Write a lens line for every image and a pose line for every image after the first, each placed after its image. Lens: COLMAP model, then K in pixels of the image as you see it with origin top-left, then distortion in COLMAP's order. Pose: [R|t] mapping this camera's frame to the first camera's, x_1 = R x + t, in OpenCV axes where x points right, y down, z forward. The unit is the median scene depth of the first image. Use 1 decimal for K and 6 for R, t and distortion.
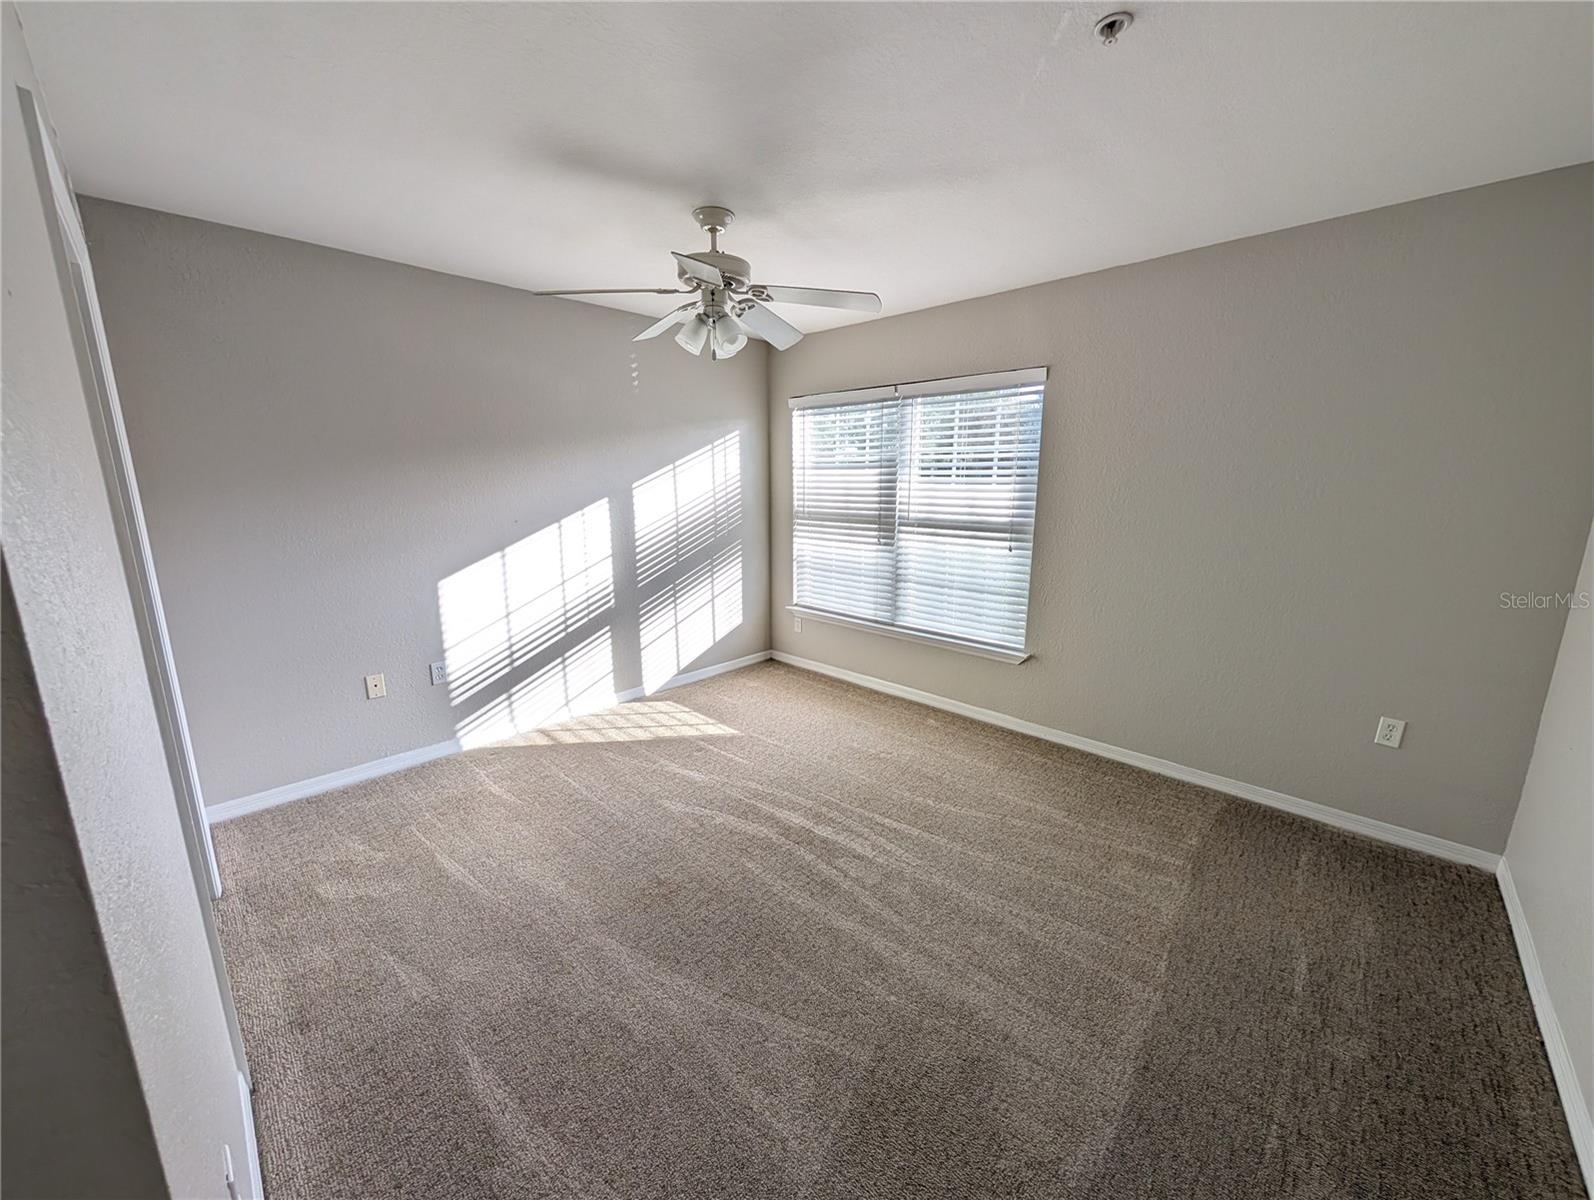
lens RADIAL K [[605.2, 0, 799.5], [0, 605.2, 596.5], [0, 0, 1]] dist [-0.000130, -0.000013]
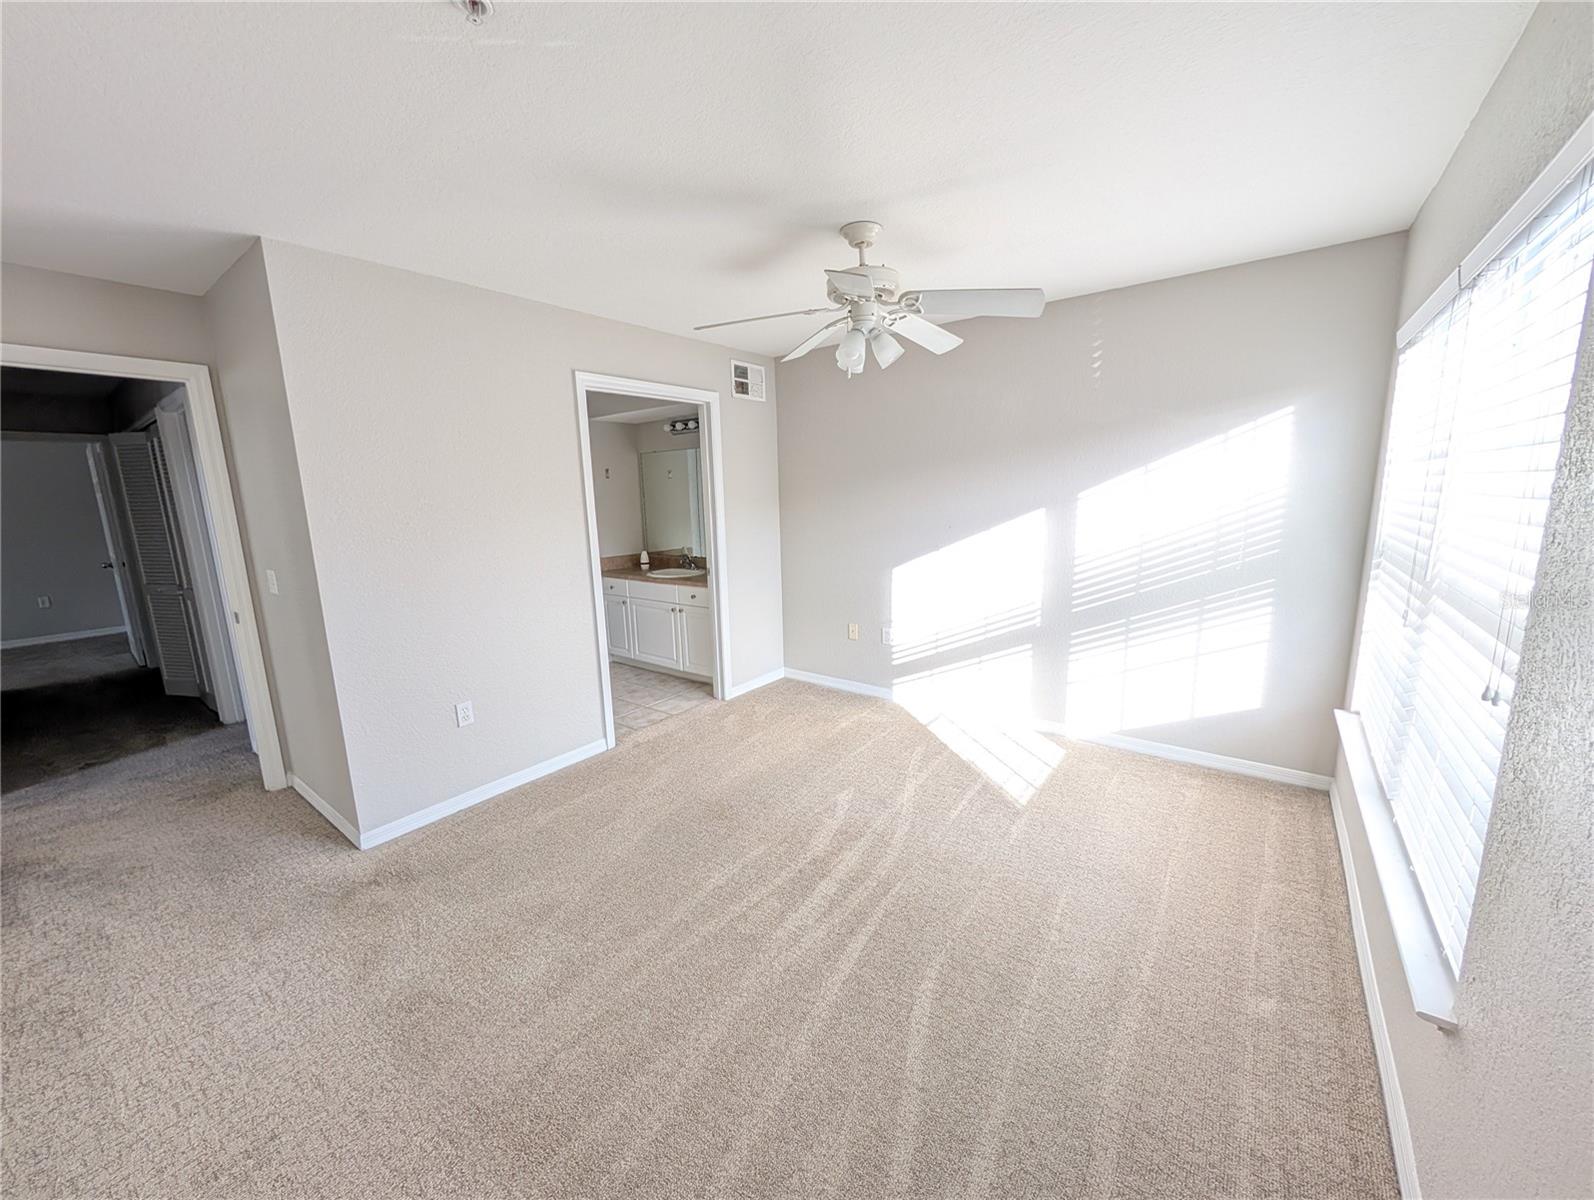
lens RADIAL K [[605.2, 0, 799.5], [0, 605.2, 596.5], [0, 0, 1]] dist [-0.000130, -0.000013]
pose [[0.115521, 0.170259, -0.978605, 0.630646], [-0.171982, 0.973749, 0.149112, -0.116860], [0.978303, 0.151076, 0.141770, 0.582250]]
